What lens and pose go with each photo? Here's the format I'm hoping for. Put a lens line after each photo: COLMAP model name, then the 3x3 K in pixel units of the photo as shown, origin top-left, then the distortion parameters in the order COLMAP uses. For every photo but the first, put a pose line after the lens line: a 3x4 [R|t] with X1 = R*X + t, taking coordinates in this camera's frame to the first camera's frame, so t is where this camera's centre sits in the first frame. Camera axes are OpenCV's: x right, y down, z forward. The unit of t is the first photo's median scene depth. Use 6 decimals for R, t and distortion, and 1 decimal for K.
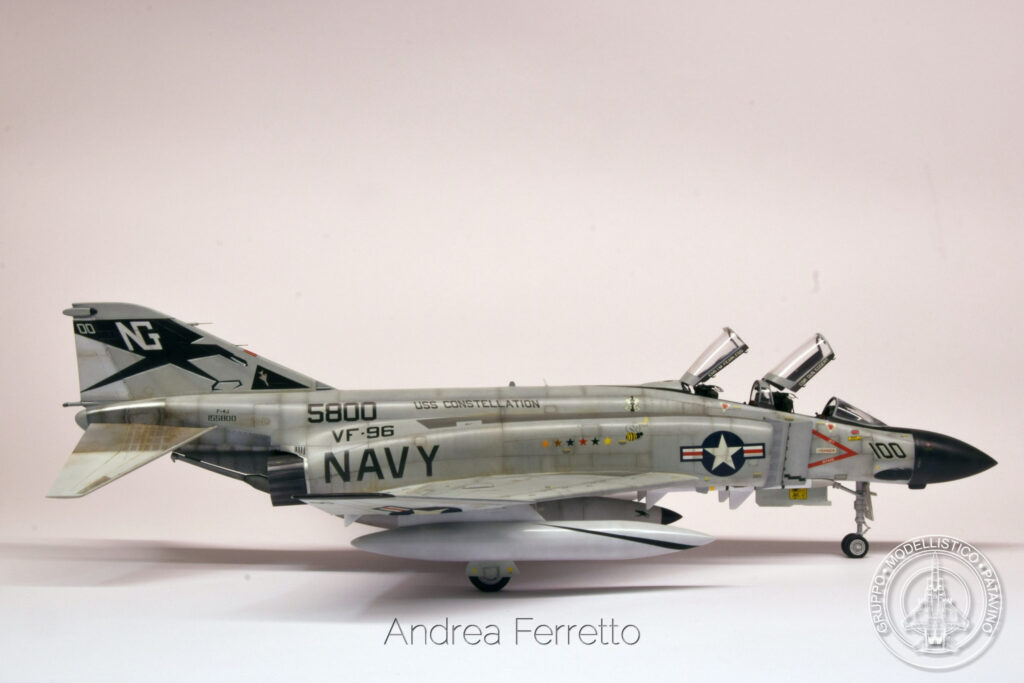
lens RADIAL K [[1618.9, 0, 515.4], [0, 1618.9, 314.0], [0, 0, 1]] dist [-0.049303, 0.087734]
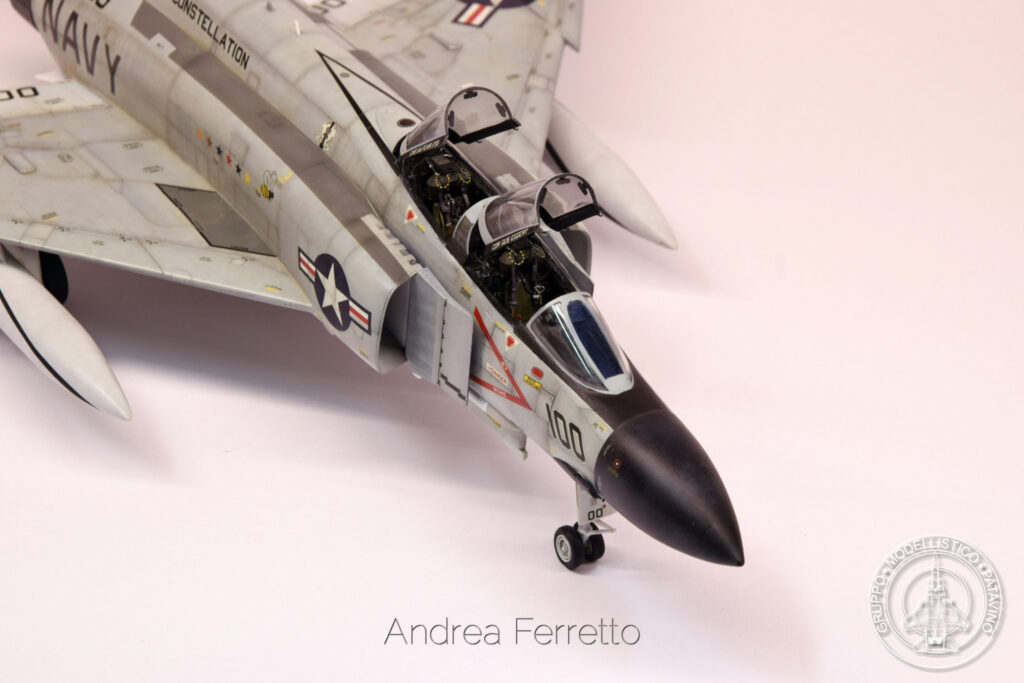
lens RADIAL K [[4060.8, 0, 512.0], [0, 4060.8, 341.5], [0, 0, 1]] dist [0.037951, 7.060070]
pose [[0.459646, 0.508150, -0.728361, 1.214497], [-0.033211, 0.829393, 0.557677, -0.705060], [0.887481, -0.232144, 0.398104, 0.471896]]
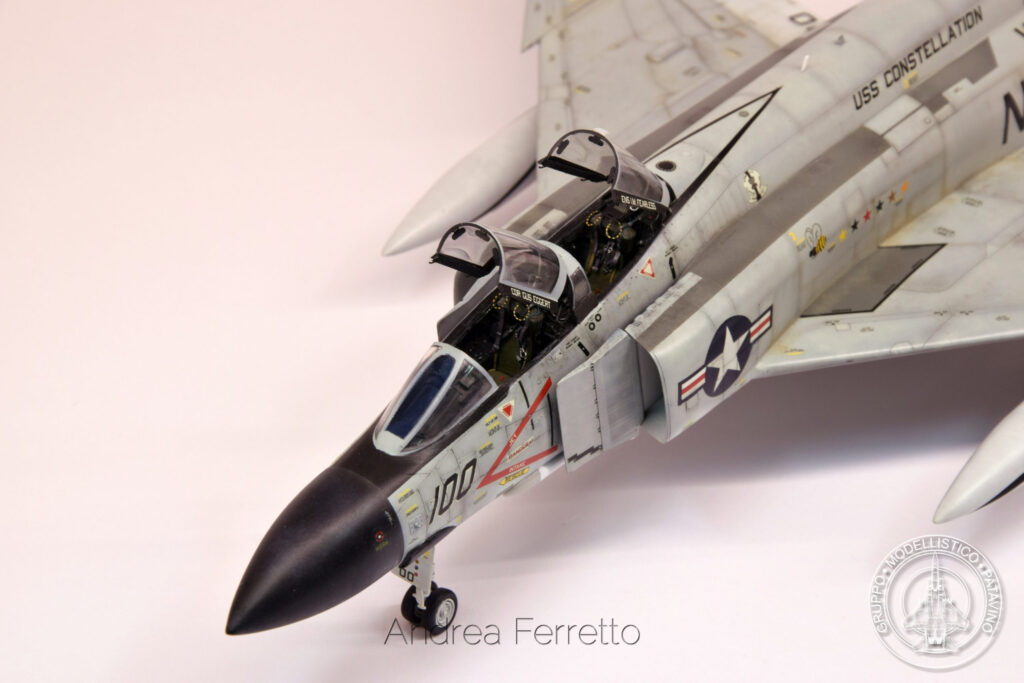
lens RADIAL K [[4060.8, 0, 512.0], [0, 4060.8, 341.5], [0, 0, 1]] dist [0.037951, 7.060070]
pose [[-0.684796, 0.438718, -0.581877, 0.933180], [-0.003086, 0.796723, 0.604337, -0.717046], [0.728728, 0.415644, -0.544238, 1.748787]]
